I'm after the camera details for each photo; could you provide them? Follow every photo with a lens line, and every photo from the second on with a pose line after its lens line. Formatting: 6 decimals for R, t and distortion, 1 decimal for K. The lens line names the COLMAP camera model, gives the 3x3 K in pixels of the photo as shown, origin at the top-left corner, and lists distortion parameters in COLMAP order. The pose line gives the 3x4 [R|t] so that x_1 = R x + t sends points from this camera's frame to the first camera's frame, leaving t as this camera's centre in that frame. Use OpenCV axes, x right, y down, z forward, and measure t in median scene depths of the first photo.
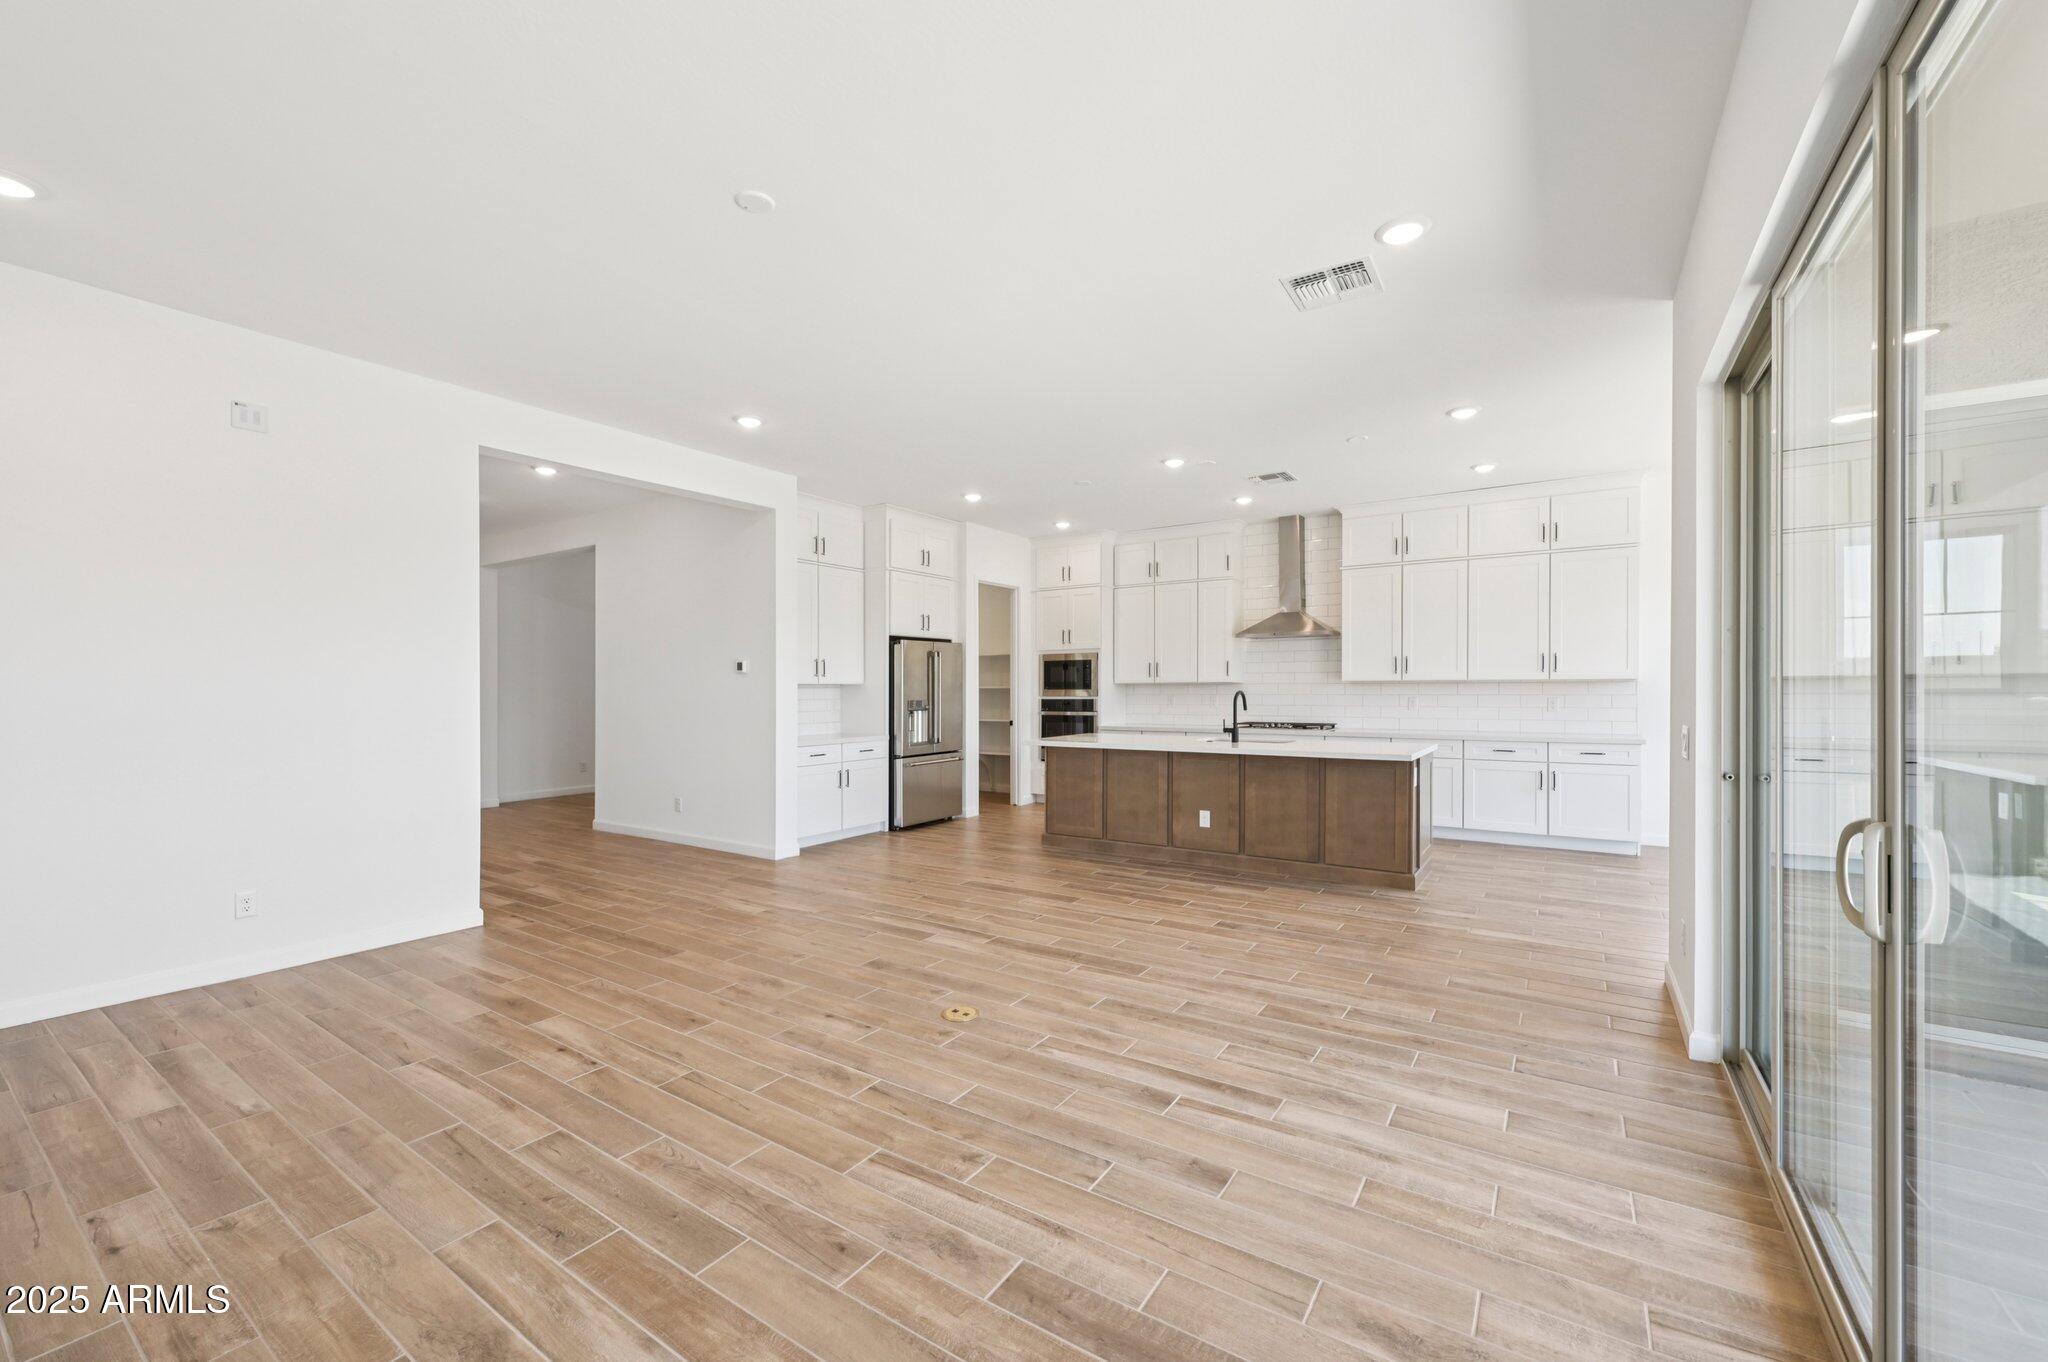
lens RADIAL K [[826.8, 0, 1018.1], [0, 826.8, 687.7], [0, 0, 1]] dist [-0.001096, -0.000048]
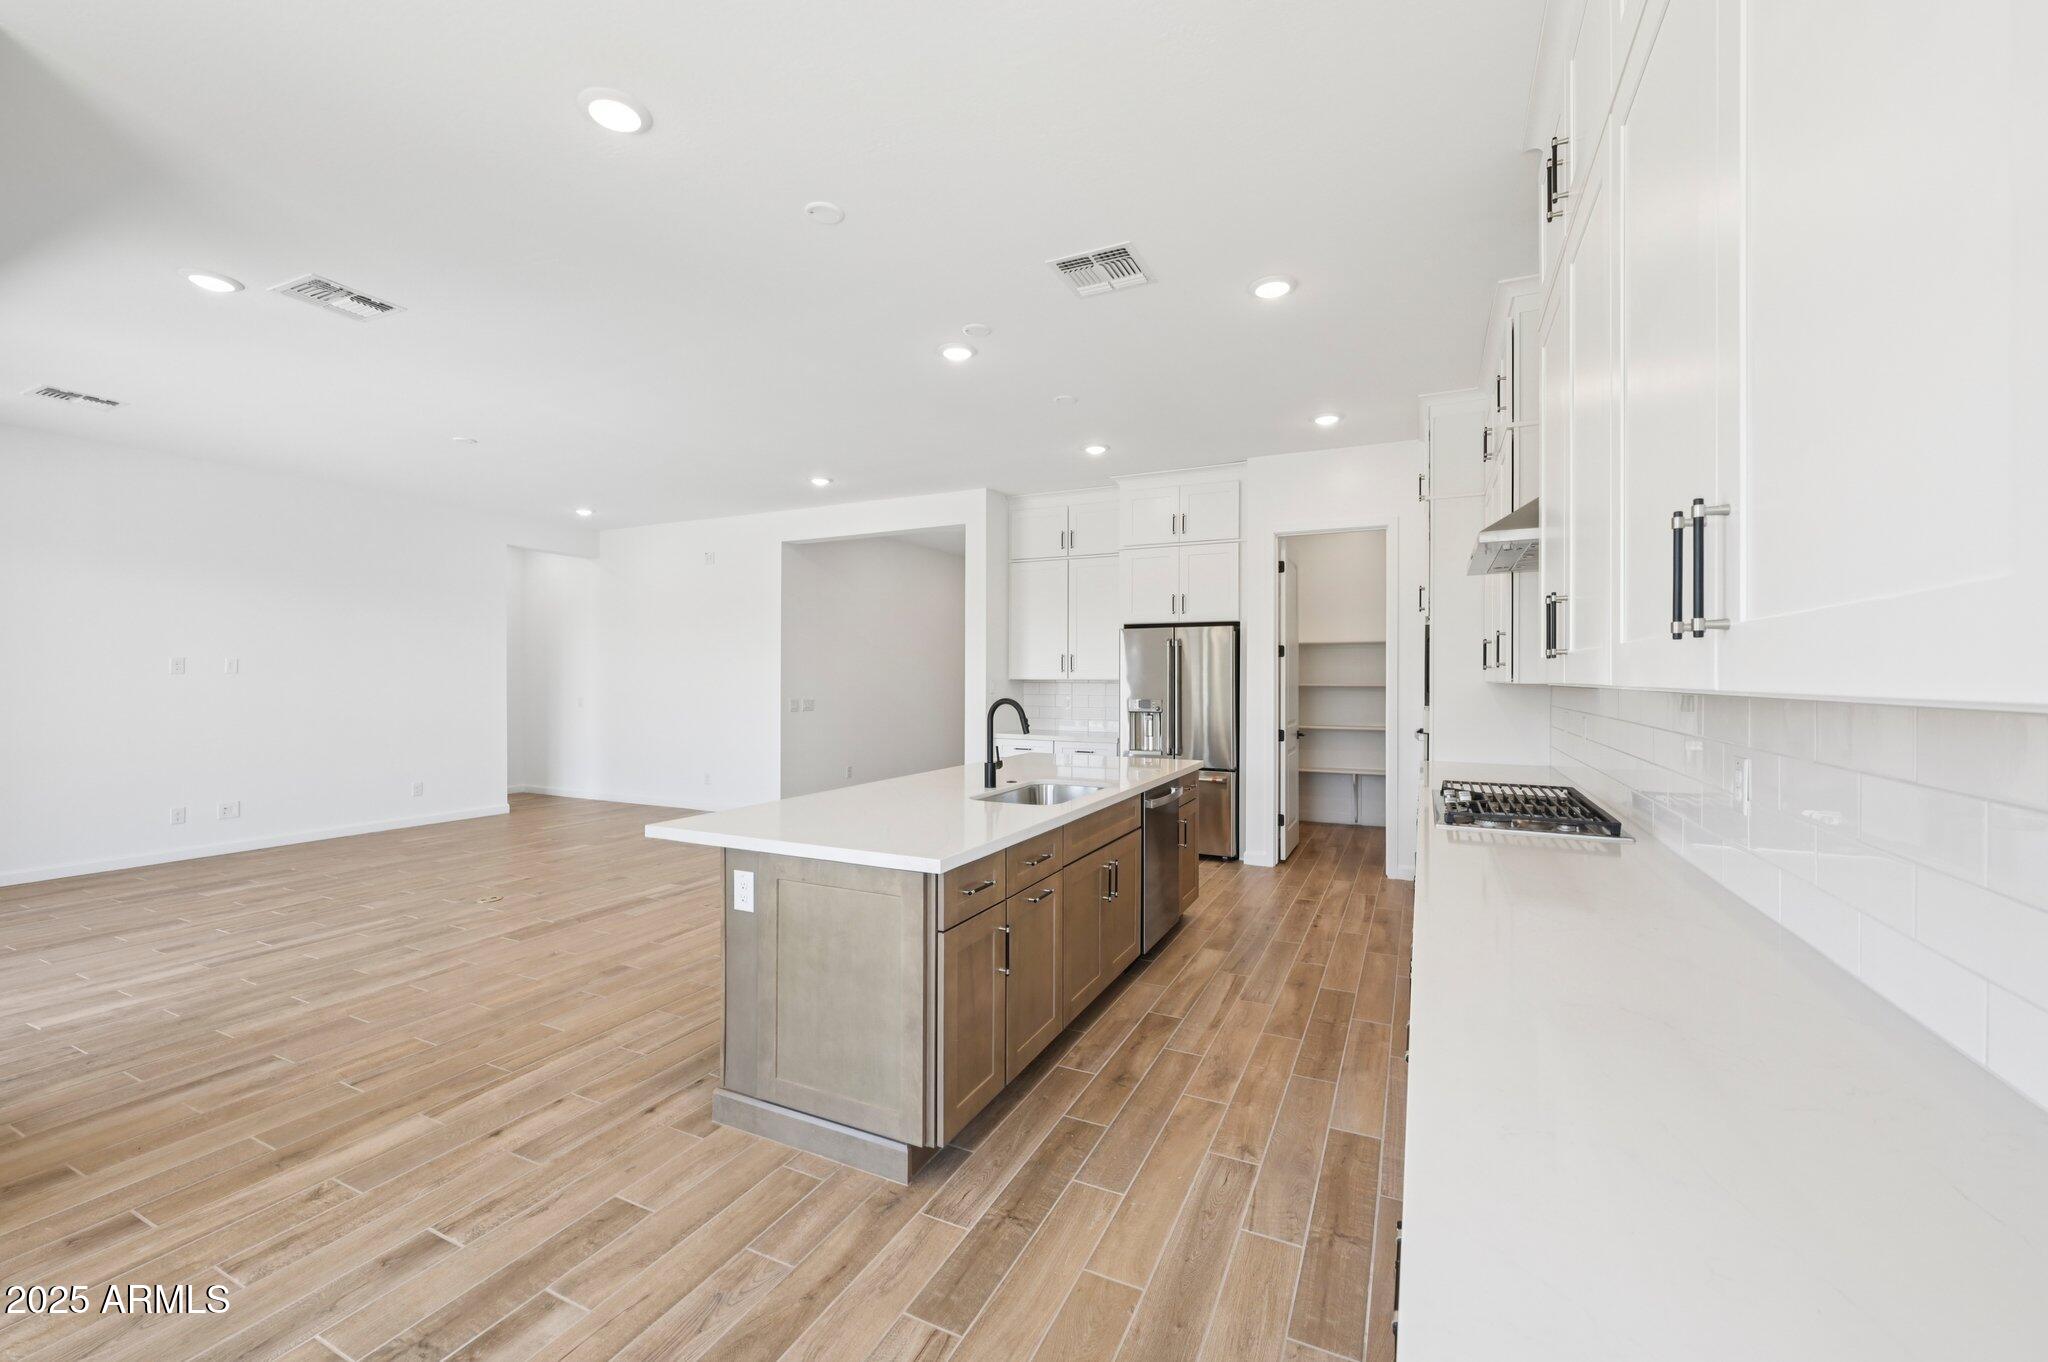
lens RADIAL K [[814.8, 0, 1030.8], [0, 814.8, 664.8], [0, 0, 1]] dist [-0.001270, 0.000064]
pose [[0.139940, -0.009565, -0.990114, 0.694834], [-0.003809, 0.999941, -0.010198, -0.011370], [0.990153, 0.005198, 0.139895, 0.792495]]
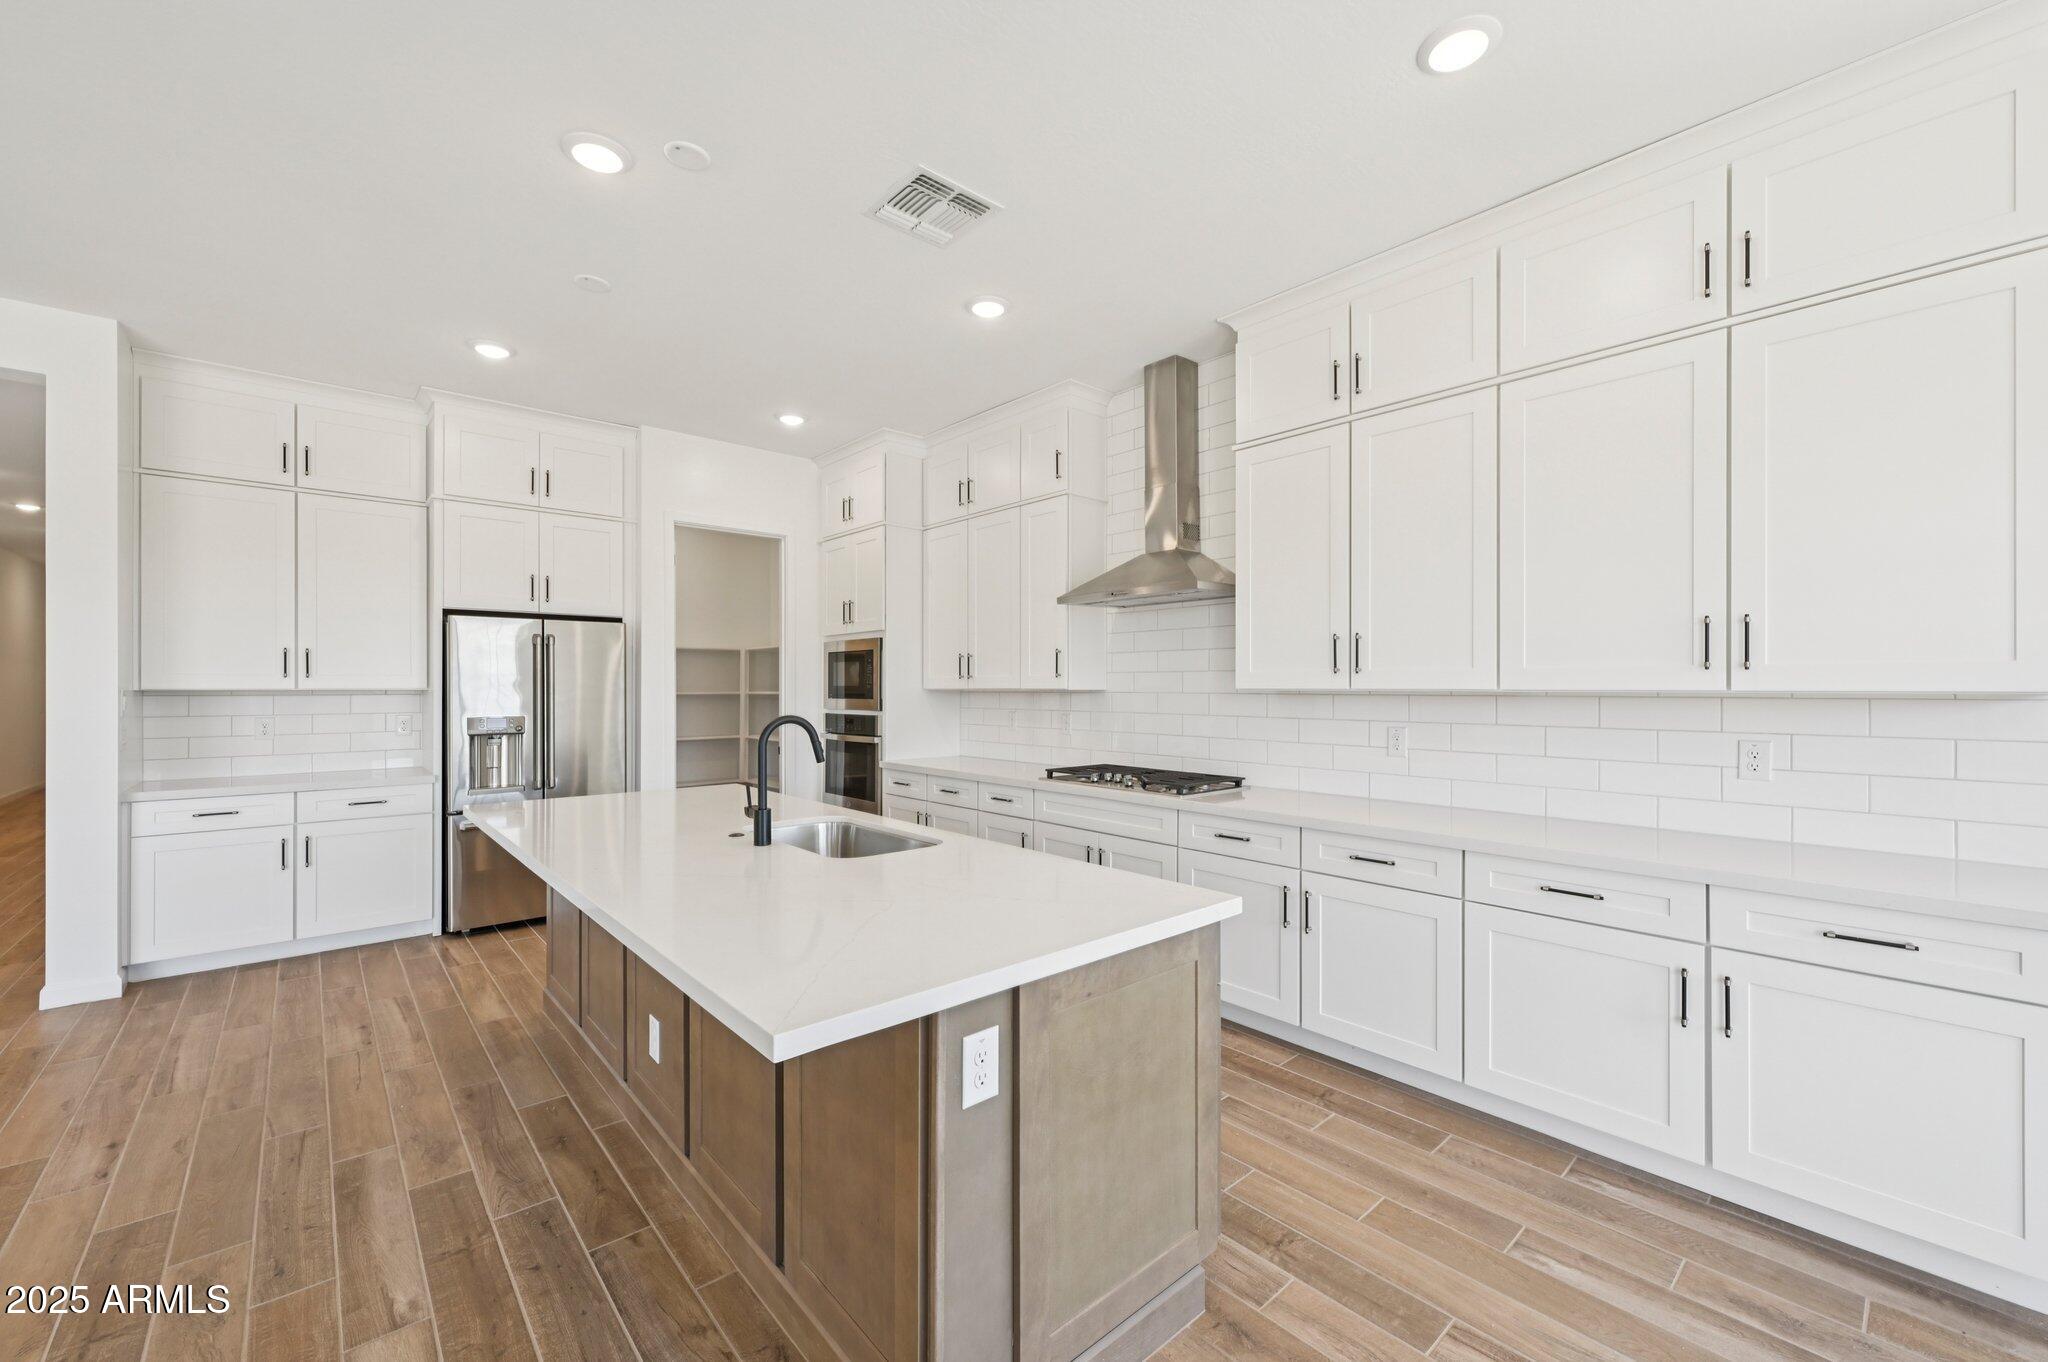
lens RADIAL K [[809.2, 0, 1024.0], [0, 809.2, 681.0], [0, 0, 1]] dist [-0.000021, 0.000008]
pose [[0.966516, 0.004147, -0.256573, 0.408835], [-0.005690, 0.999970, -0.005274, -0.010200], [0.256543, 0.006557, 0.966511, 0.548722]]
